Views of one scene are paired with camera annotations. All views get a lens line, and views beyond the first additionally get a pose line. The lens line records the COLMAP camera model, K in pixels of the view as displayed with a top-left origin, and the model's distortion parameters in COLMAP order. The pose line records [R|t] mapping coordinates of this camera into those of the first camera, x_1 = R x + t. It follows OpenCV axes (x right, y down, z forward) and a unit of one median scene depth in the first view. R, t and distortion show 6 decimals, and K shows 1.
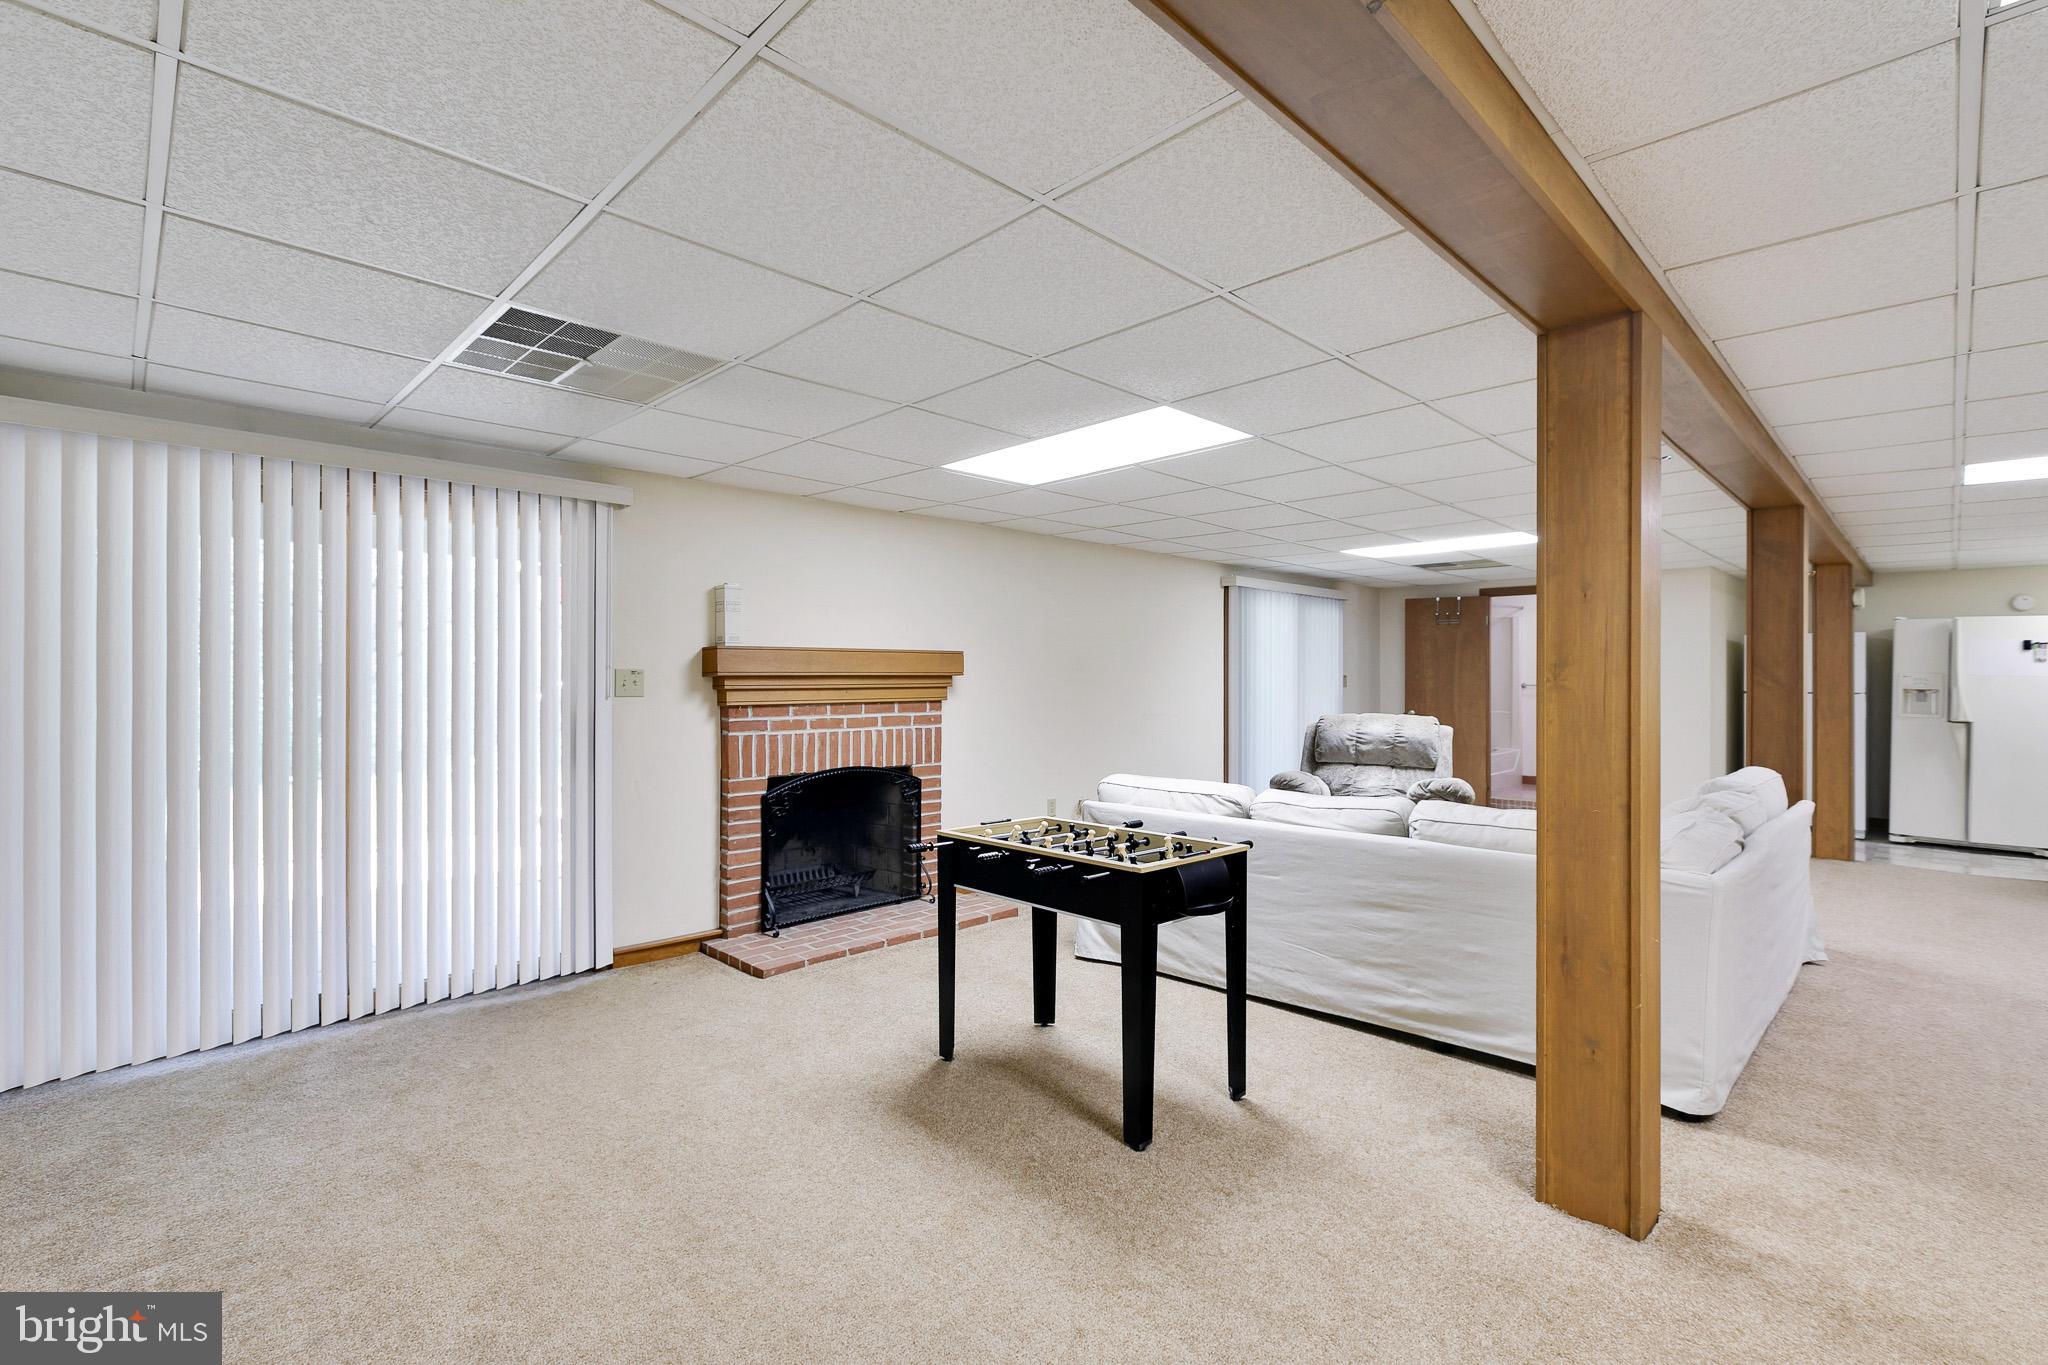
lens RADIAL K [[924.0, 0, 1015.5], [0, 924.0, 685.8], [0, 0, 1]] dist [0.003705, 0.000196]
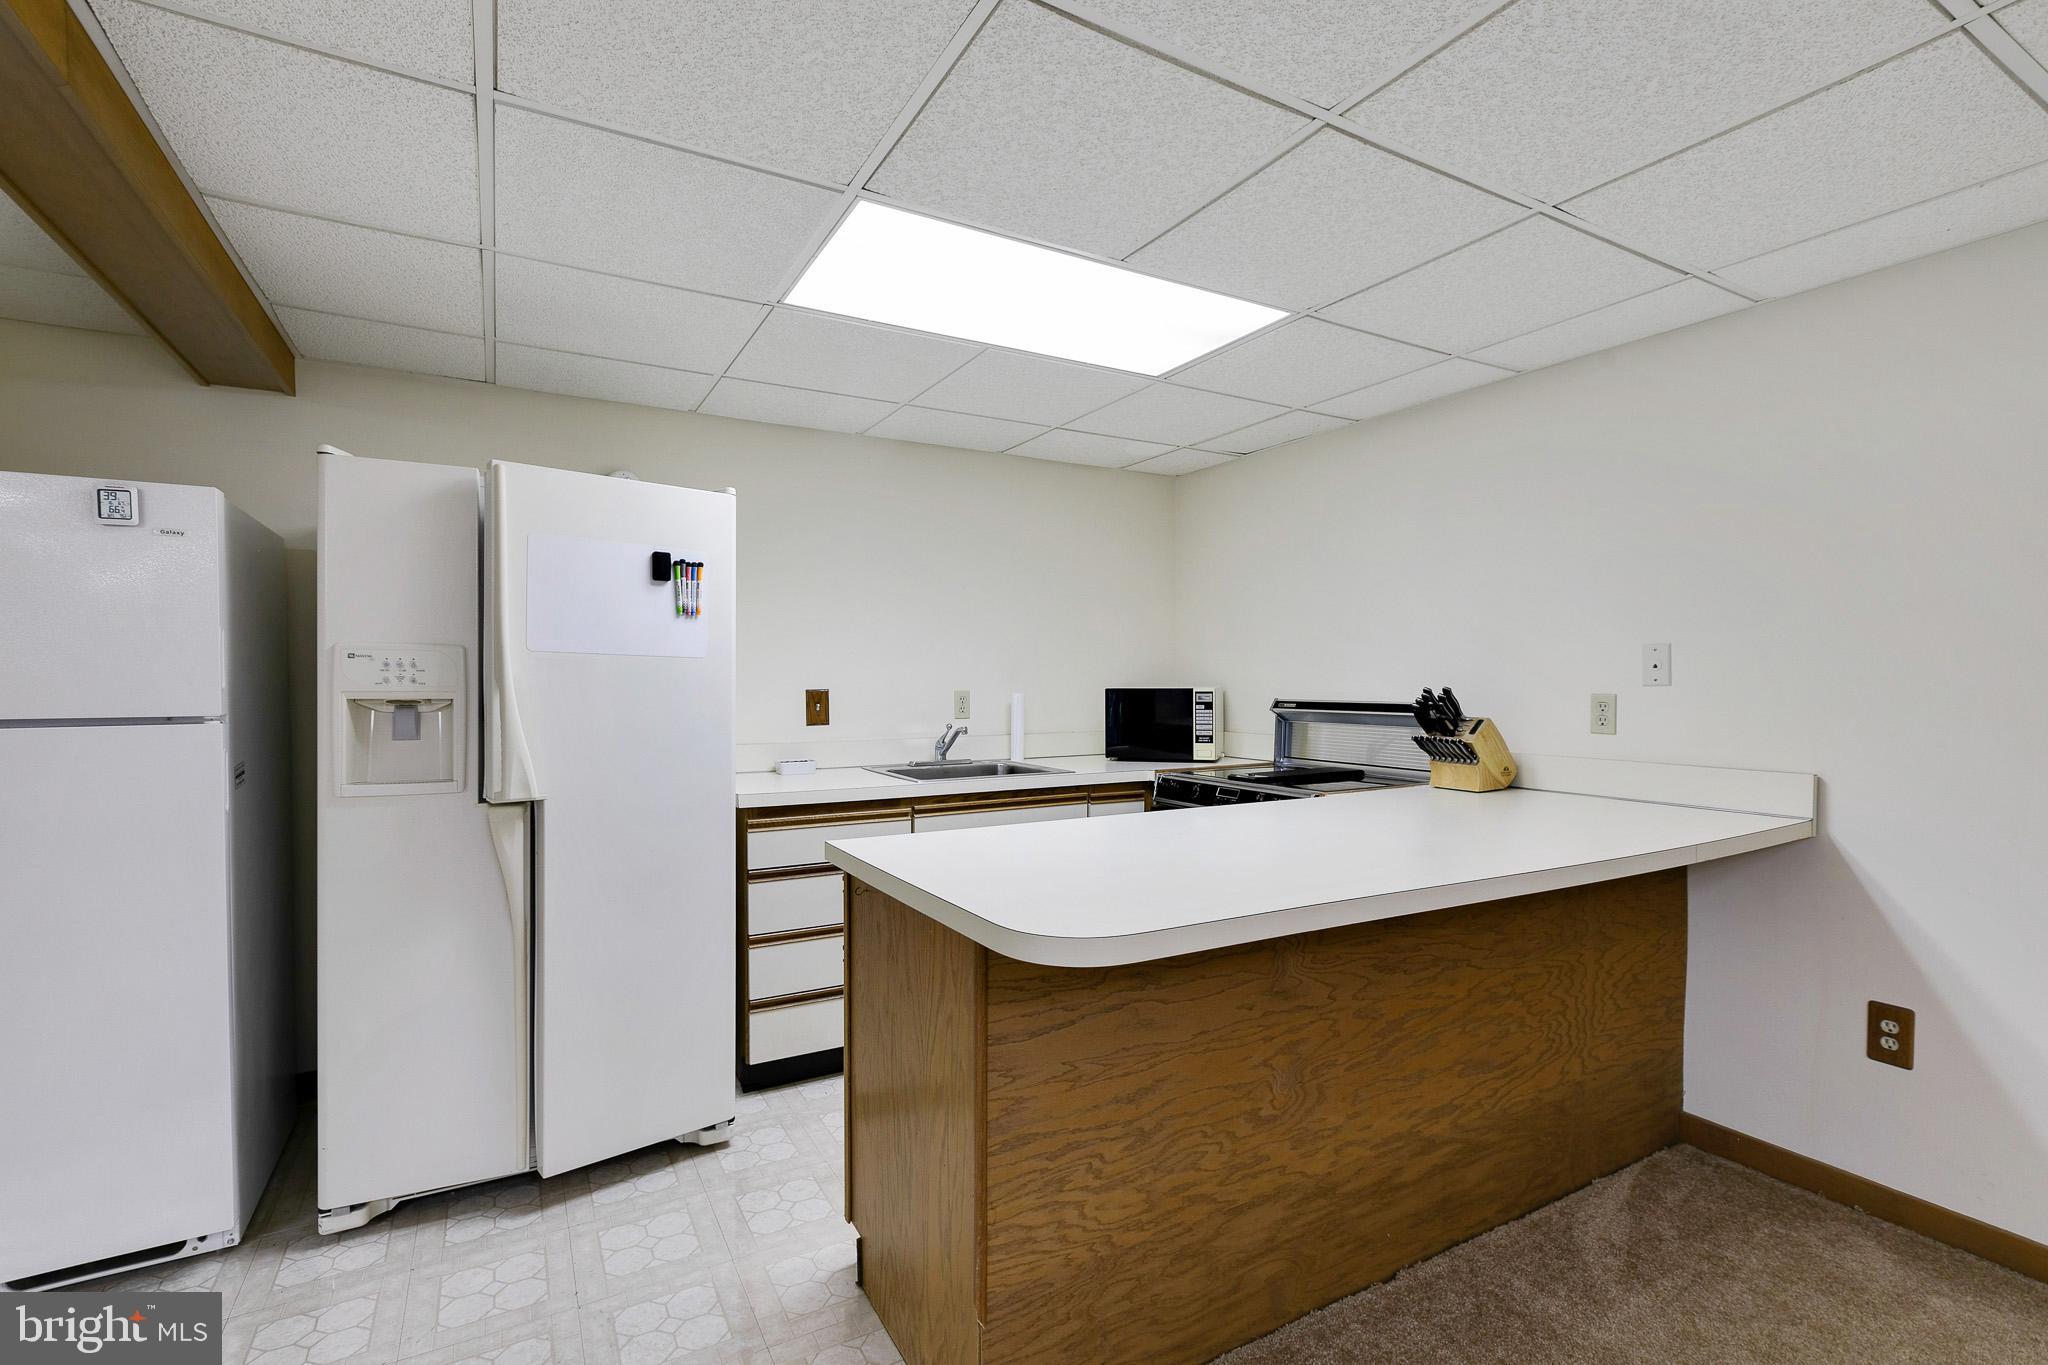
lens RADIAL K [[924.0, 0, 1015.5], [0, 924.0, 685.8], [0, 0, 1]] dist [0.003705, 0.000196]
pose [[0.253126, -0.014583, 0.967323, 0.751848], [0.009172, 0.999878, 0.012674, -0.002551], [-0.967390, 0.005664, 0.253229, 0.748197]]
